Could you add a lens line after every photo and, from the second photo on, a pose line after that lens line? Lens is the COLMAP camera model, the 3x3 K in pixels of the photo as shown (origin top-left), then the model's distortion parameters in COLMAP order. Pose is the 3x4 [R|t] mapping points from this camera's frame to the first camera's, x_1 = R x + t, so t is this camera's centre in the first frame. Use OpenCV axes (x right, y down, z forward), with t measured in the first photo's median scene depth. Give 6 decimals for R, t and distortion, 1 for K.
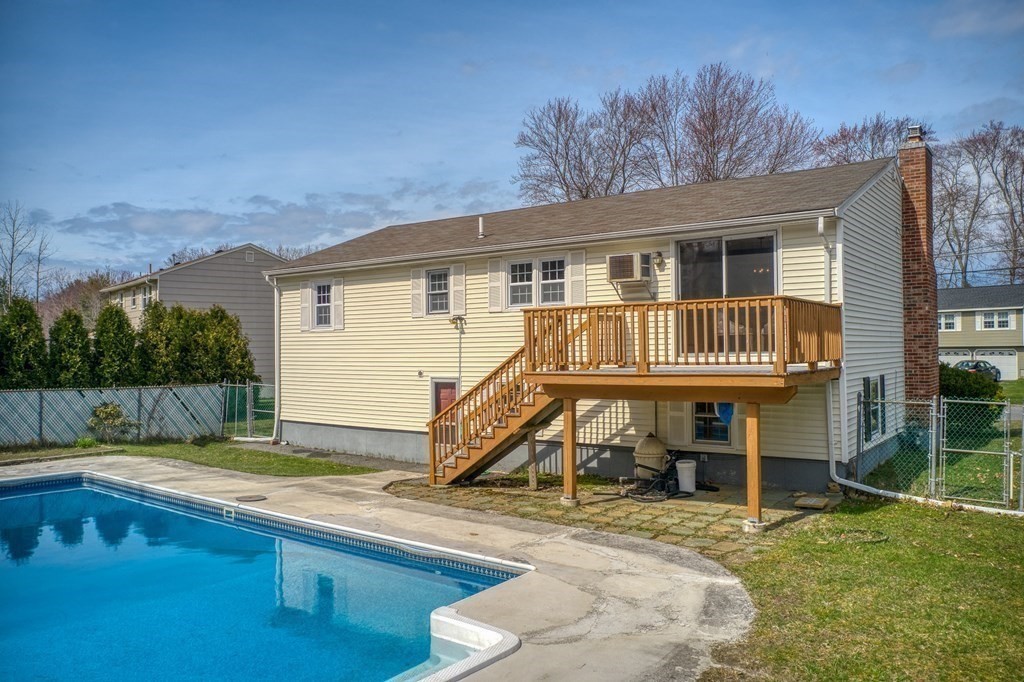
lens RADIAL K [[771.3, 0, 509.4], [0, 771.3, 337.9], [0, 0, 1]] dist [-0.088451, -0.007329]
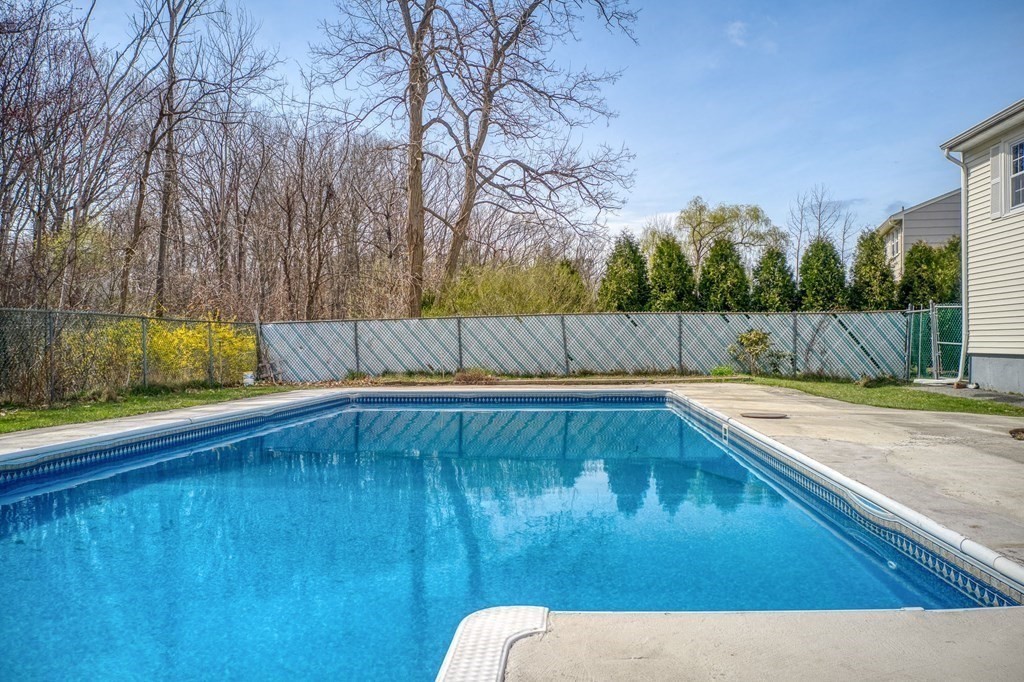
lens RADIAL K [[771.3, 0, 508.0], [0, 771.3, 348.2], [0, 0, 1]] dist [-0.088451, -0.007329]
pose [[0.521591, 0.004753, -0.853182, 0.061805], [0.019175, 0.999667, 0.017291, 0.082944], [0.852980, -0.025379, 0.521326, 0.285162]]
